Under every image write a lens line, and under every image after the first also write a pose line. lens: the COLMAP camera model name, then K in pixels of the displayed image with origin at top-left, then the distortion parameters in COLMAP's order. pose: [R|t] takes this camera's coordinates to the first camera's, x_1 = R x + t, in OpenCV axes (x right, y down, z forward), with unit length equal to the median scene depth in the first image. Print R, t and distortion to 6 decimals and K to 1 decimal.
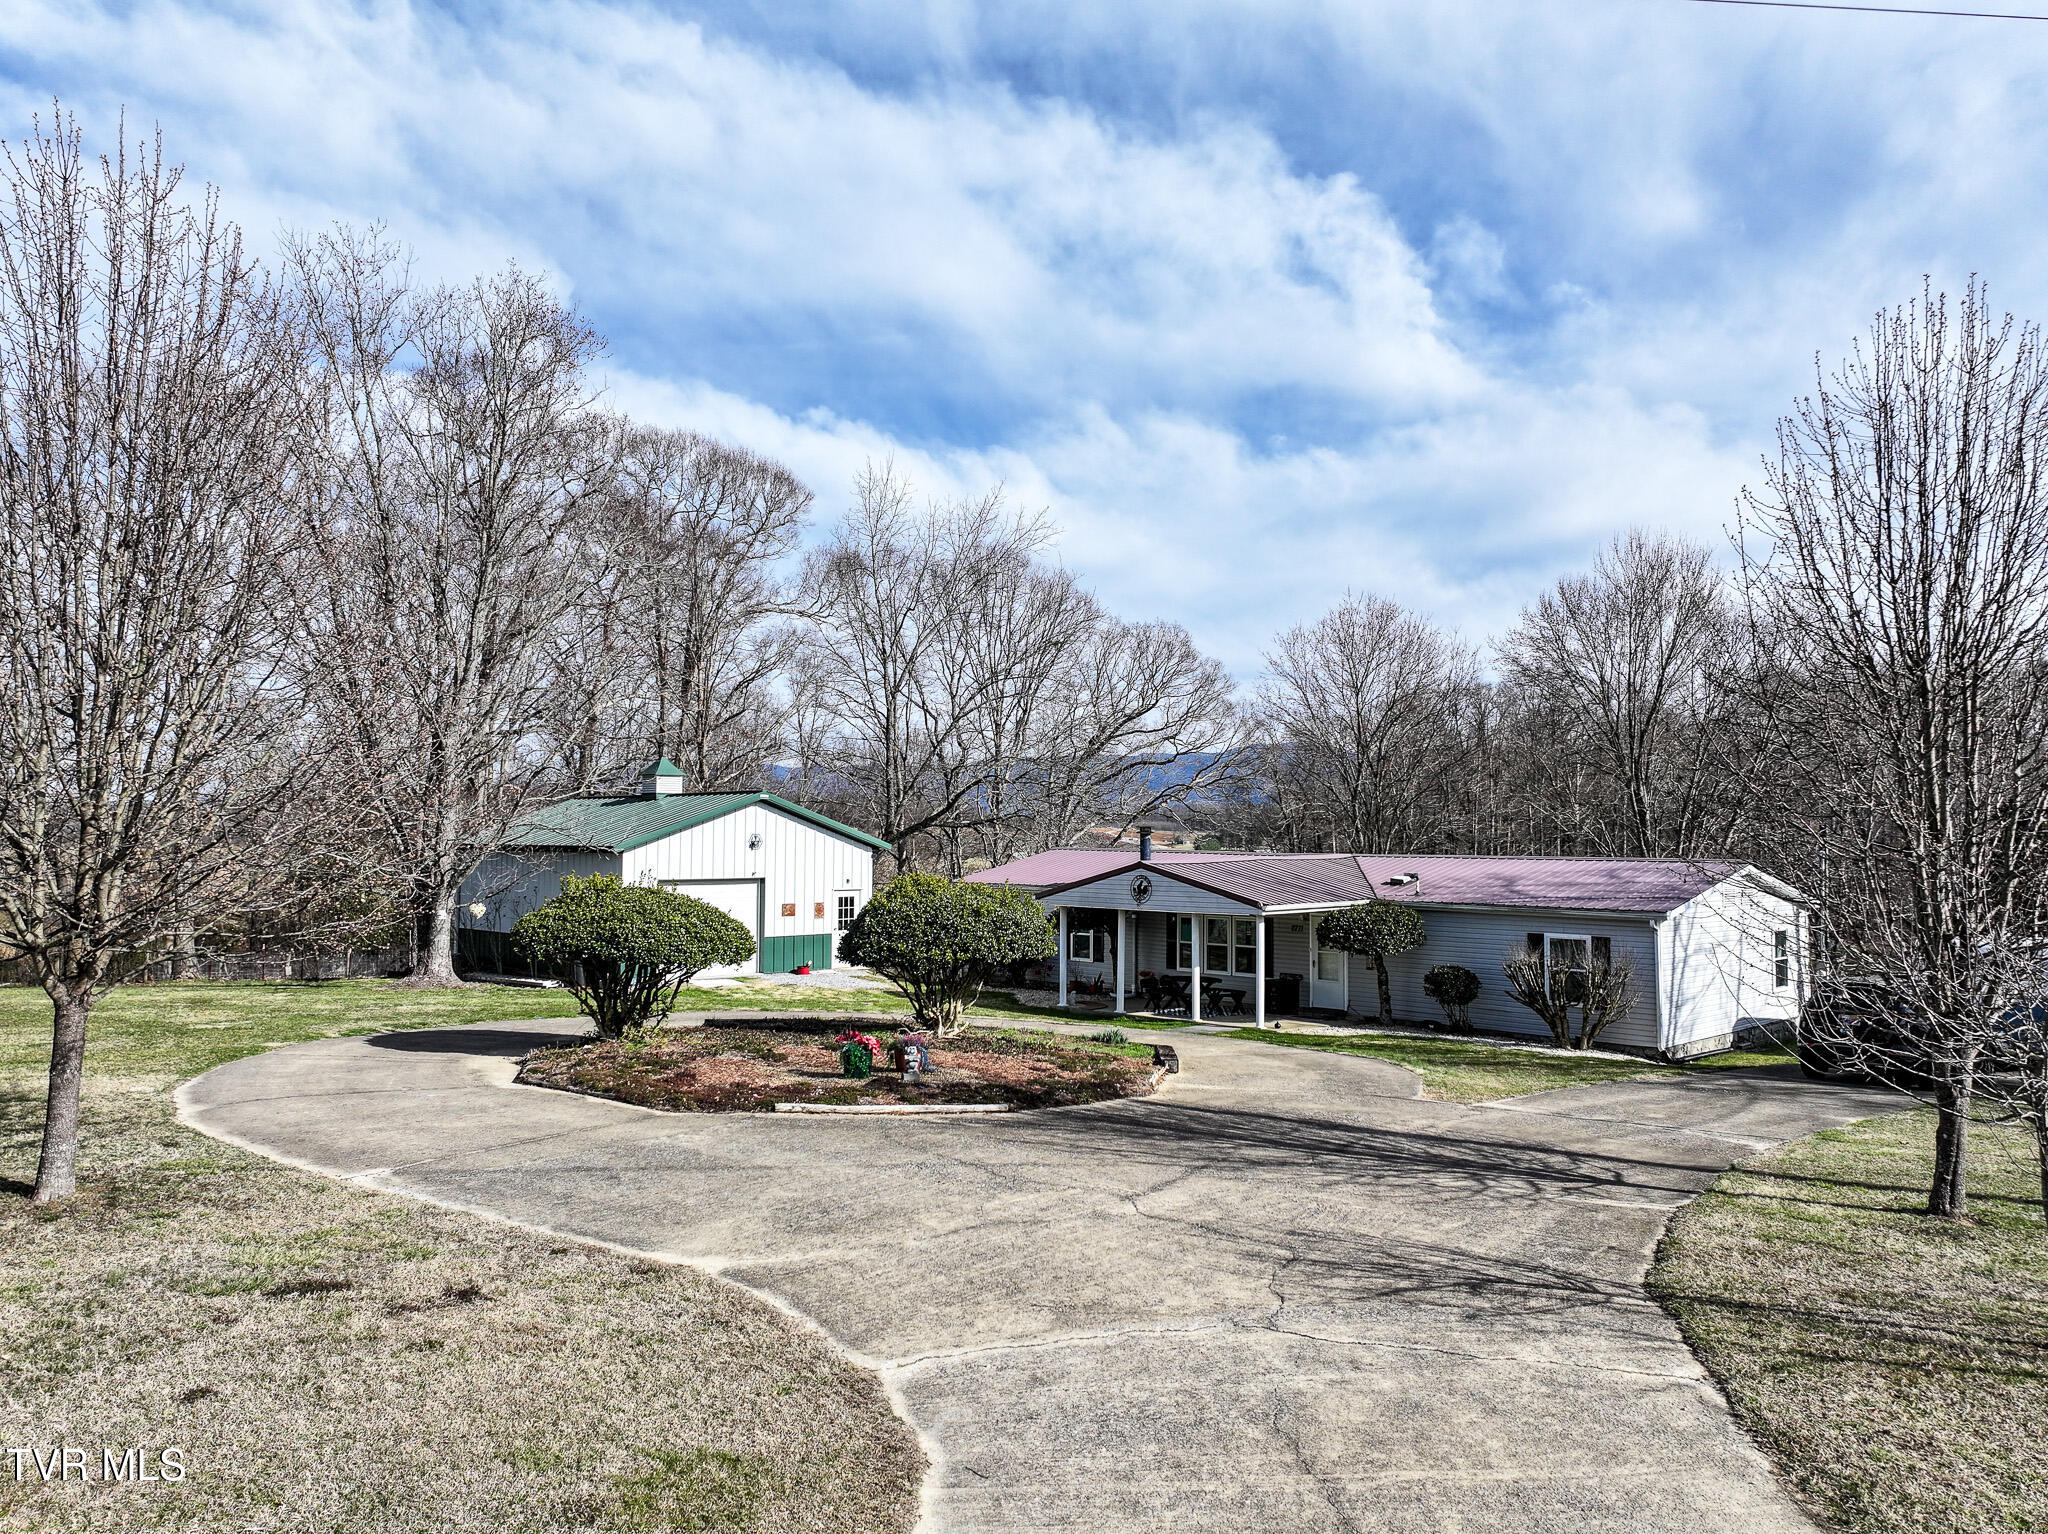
lens RADIAL K [[1436.3, 0, 1031.9], [0, 1436.3, 760.8], [0, 0, 1]] dist [0.002614, 0.011556]
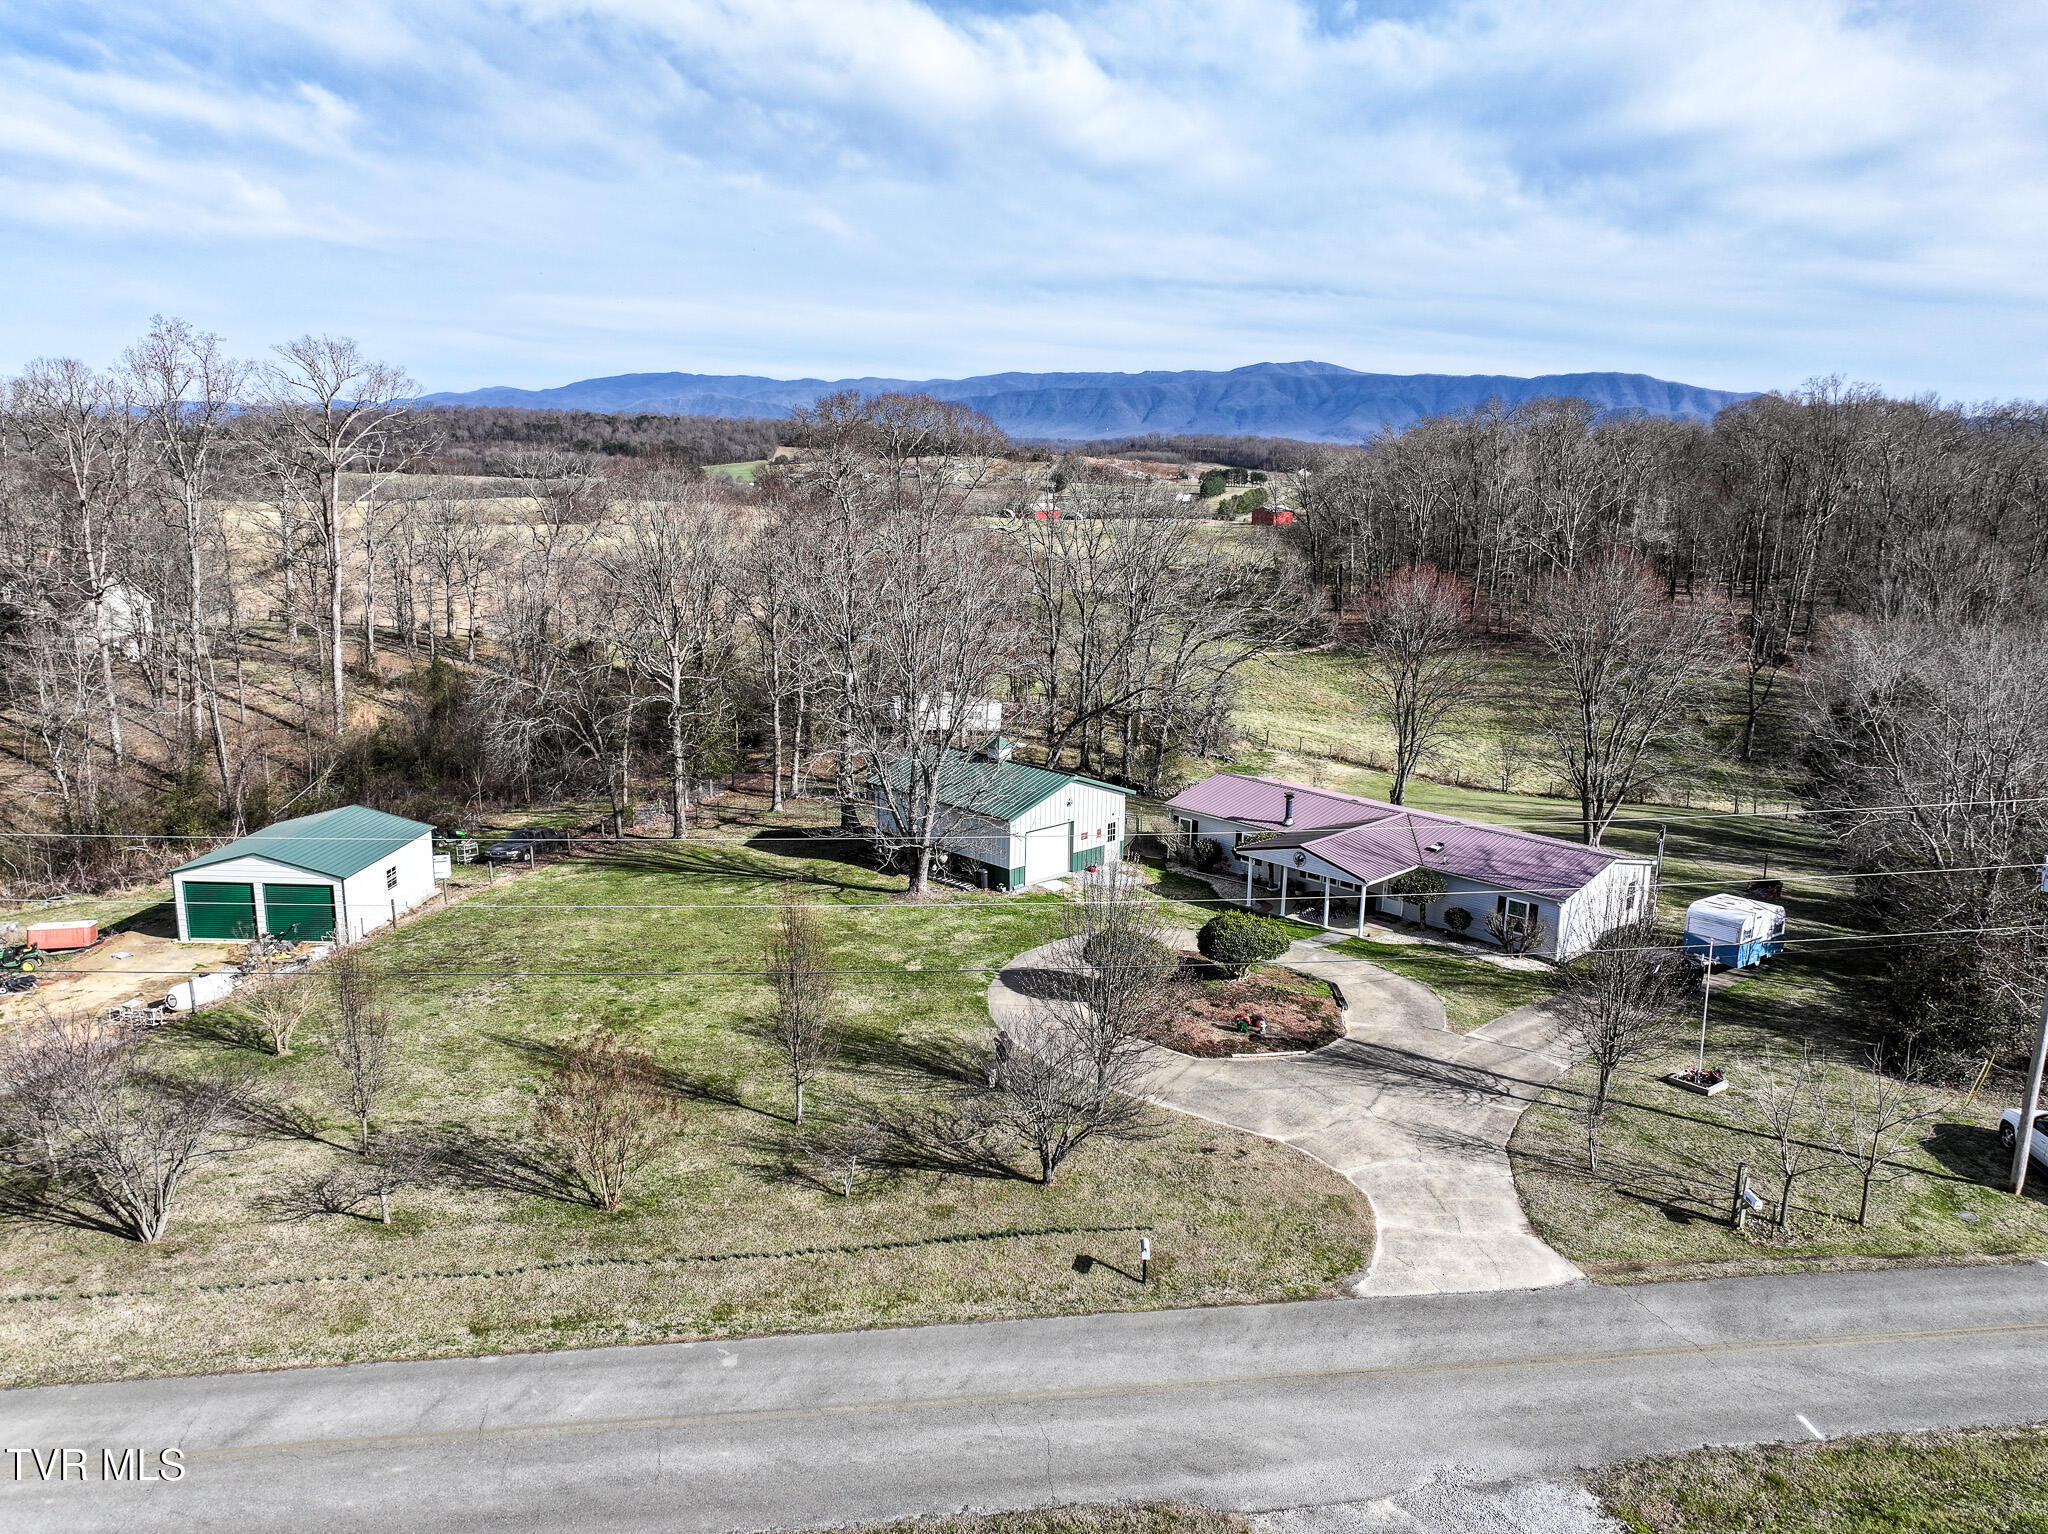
lens RADIAL K [[1436.3, 0, 1031.9], [0, 1436.3, 760.8], [0, 0, 1]] dist [0.002614, 0.011556]
pose [[0.999916, 0.012117, 0.004539, -0.328631], [-0.012879, 0.965780, 0.259041, -0.596176], [-0.001245, -0.259078, 0.965856, -0.916437]]
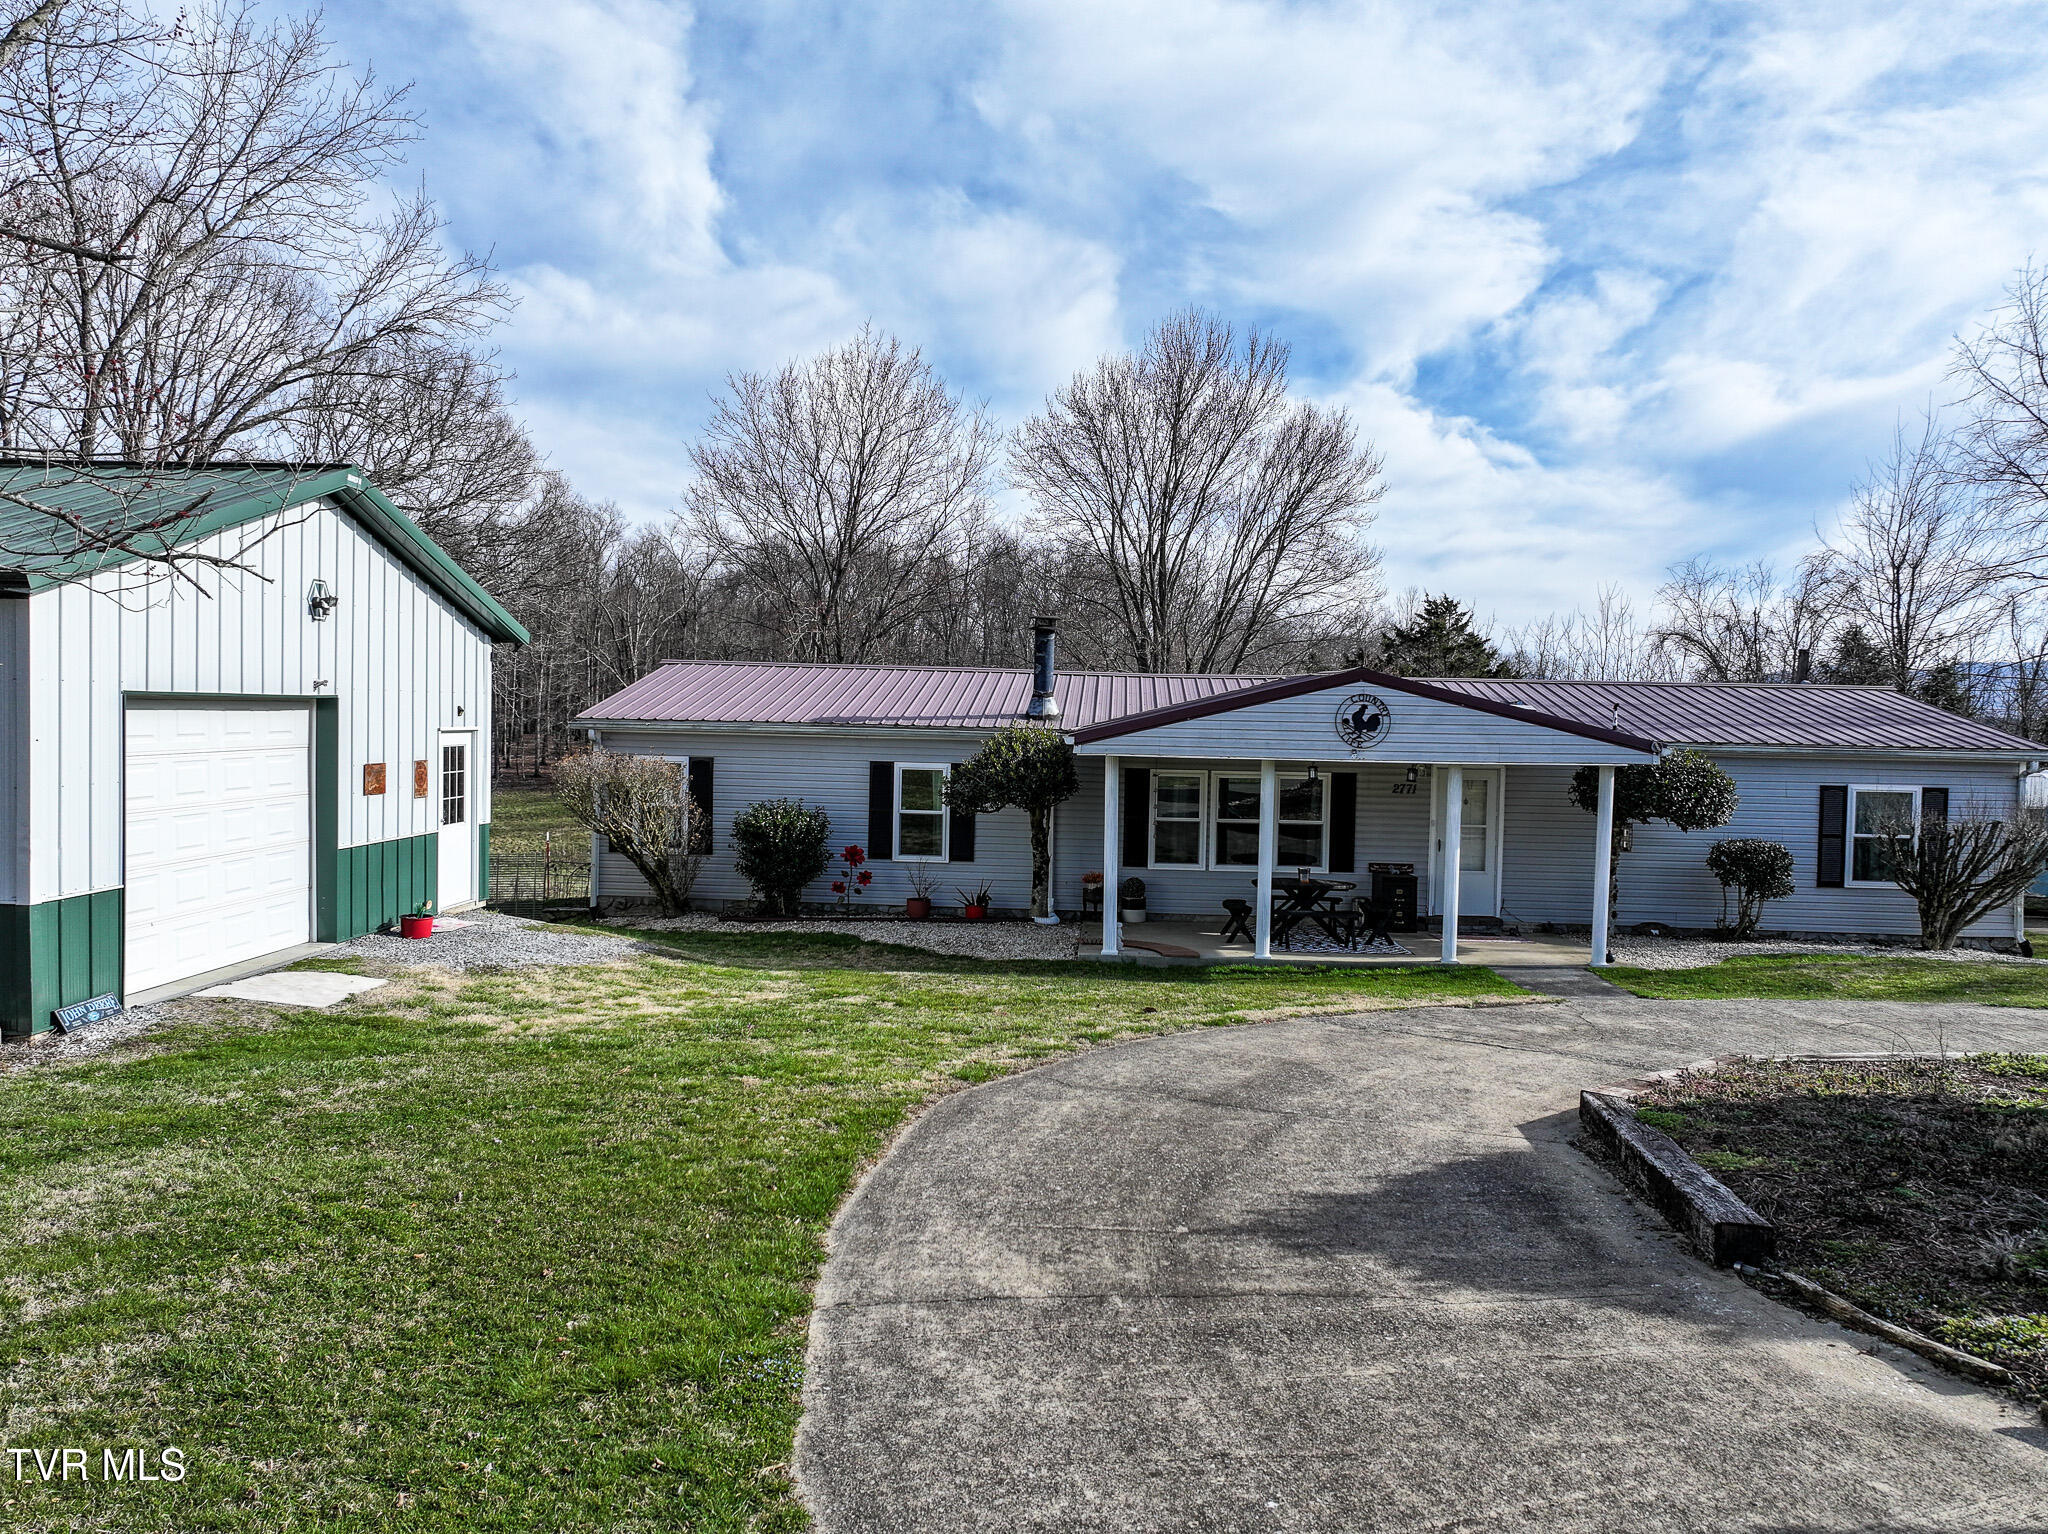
lens RADIAL K [[1439.3, 0, 1029.9], [0, 1439.3, 775.6], [0, 0, 1]] dist [0.036312, -0.038281]
pose [[0.746688, -0.018069, 0.664928, -0.408681], [-0.050399, 0.995221, 0.083642, 0.081010], [-0.663262, -0.095966, 0.742209, 0.780590]]
